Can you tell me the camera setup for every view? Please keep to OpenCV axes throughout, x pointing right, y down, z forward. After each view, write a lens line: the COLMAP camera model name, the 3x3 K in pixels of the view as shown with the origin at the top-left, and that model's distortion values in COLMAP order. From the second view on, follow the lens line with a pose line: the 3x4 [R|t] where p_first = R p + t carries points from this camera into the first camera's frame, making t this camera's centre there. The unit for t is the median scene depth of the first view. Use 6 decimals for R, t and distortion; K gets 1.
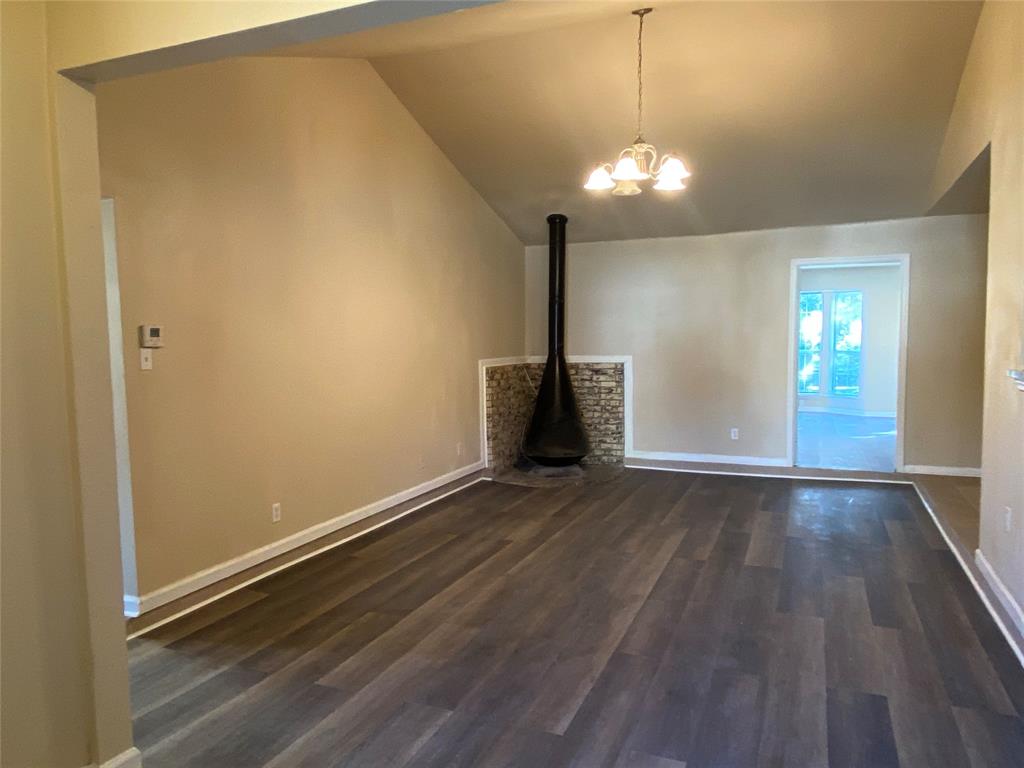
lens RADIAL K [[708.1, 0, 512.1], [0, 708.1, 390.6], [0, 0, 1]] dist [0.047907, -0.016571]
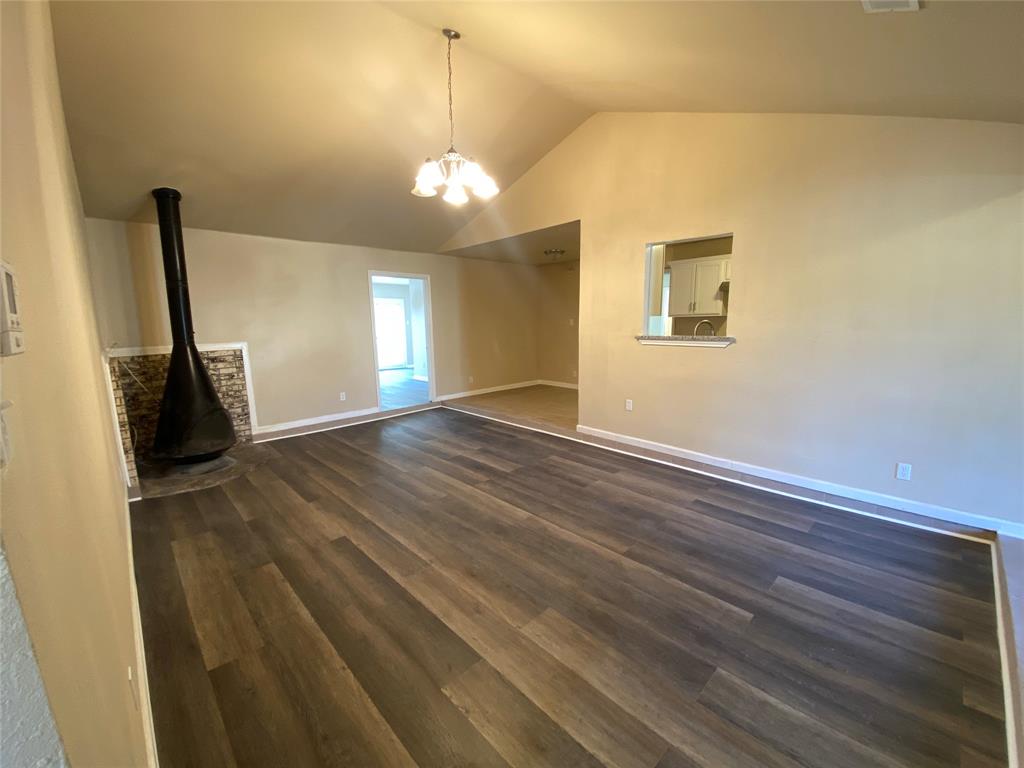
lens RADIAL K [[413.6, 0, 512.3], [0, 413.6, 385.0], [0, 0, 1]] dist [0.000977, -0.012202]
pose [[0.394758, -0.137391, 0.908455, -0.371287], [0.083426, 0.990032, 0.113477, -0.032471], [-0.914990, 0.030993, 0.402285, 0.541638]]
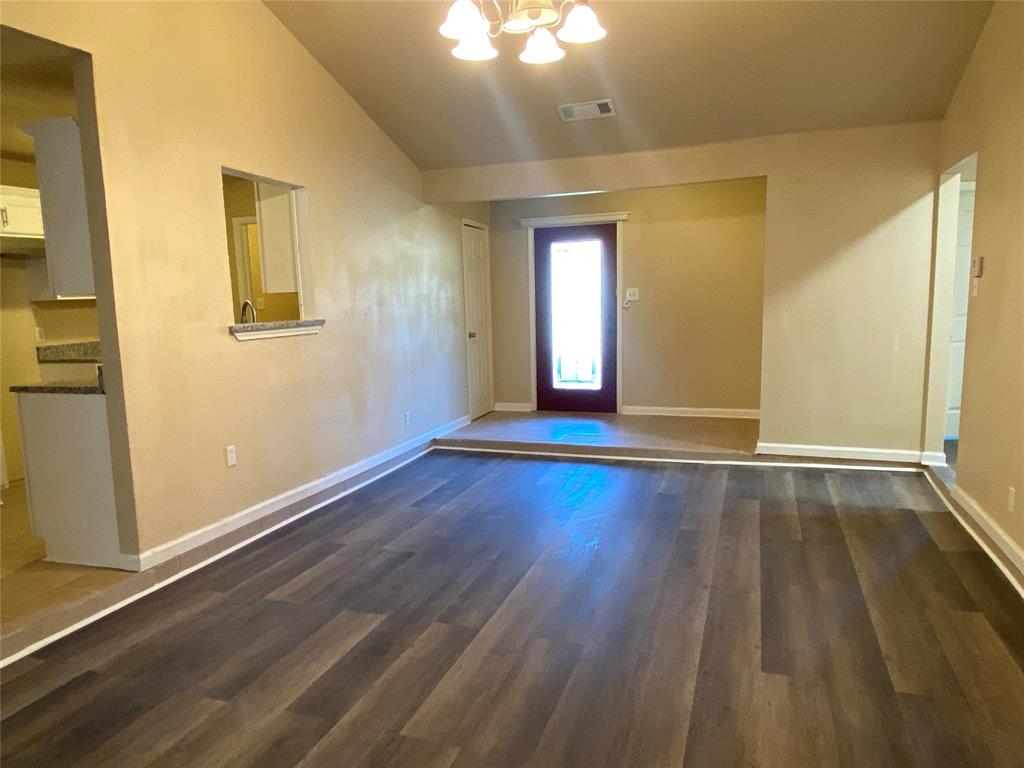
lens RADIAL K [[708.1, 0, 512.0], [0, 708.1, 383.2], [0, 0, 1]] dist [0.047907, -0.016571]
pose [[-0.996955, 0.046286, -0.062755, 0.200380], [0.032008, 0.976759, 0.211935, -0.107724], [0.071106, 0.209281, -0.975267, 1.399567]]
